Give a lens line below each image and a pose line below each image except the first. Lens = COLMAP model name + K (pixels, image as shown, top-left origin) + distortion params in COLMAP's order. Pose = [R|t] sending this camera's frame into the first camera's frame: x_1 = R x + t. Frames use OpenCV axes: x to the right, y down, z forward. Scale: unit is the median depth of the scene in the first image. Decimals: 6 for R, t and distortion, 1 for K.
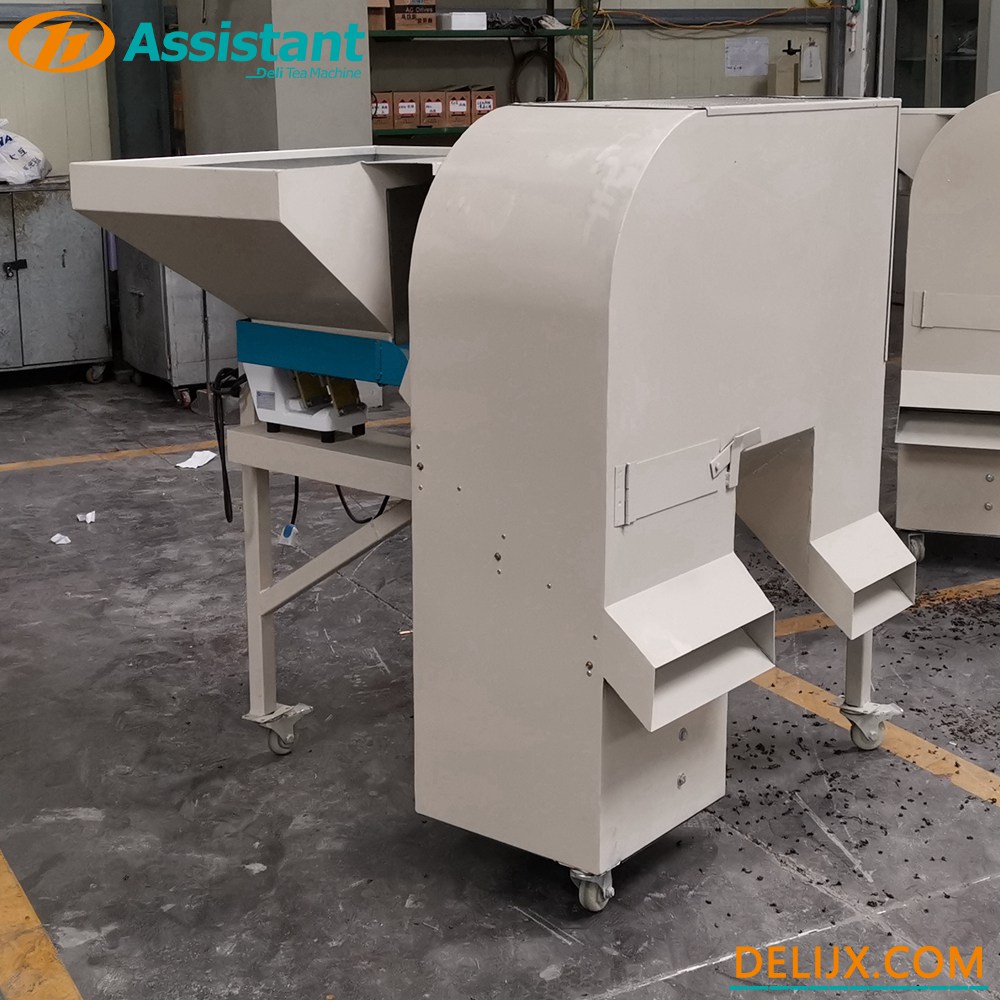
lens RADIAL K [[1662.0, 0, 501.3], [0, 1662.0, 452.6], [0, 0, 1]] dist [0.019551, 0.018129]
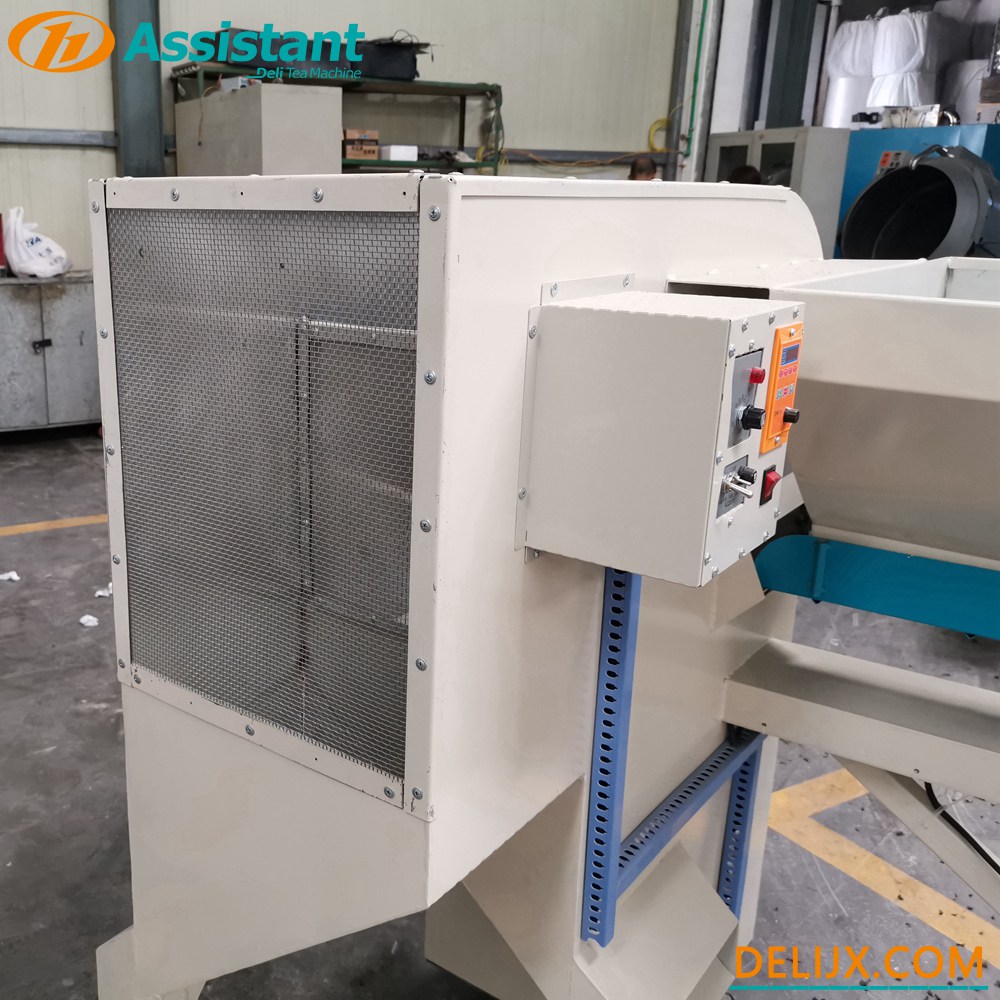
lens RADIAL K [[1026.3, 0, 336.5], [0, 1026.3, 501.2], [0, 0, 1]] dist [0.016413, 0.002111]
pose [[0.999629, 0.024824, -0.011214, -0.062405], [-0.024165, 0.998167, 0.055477, -0.043348], [0.012570, -0.055186, 0.998397, 0.235197]]
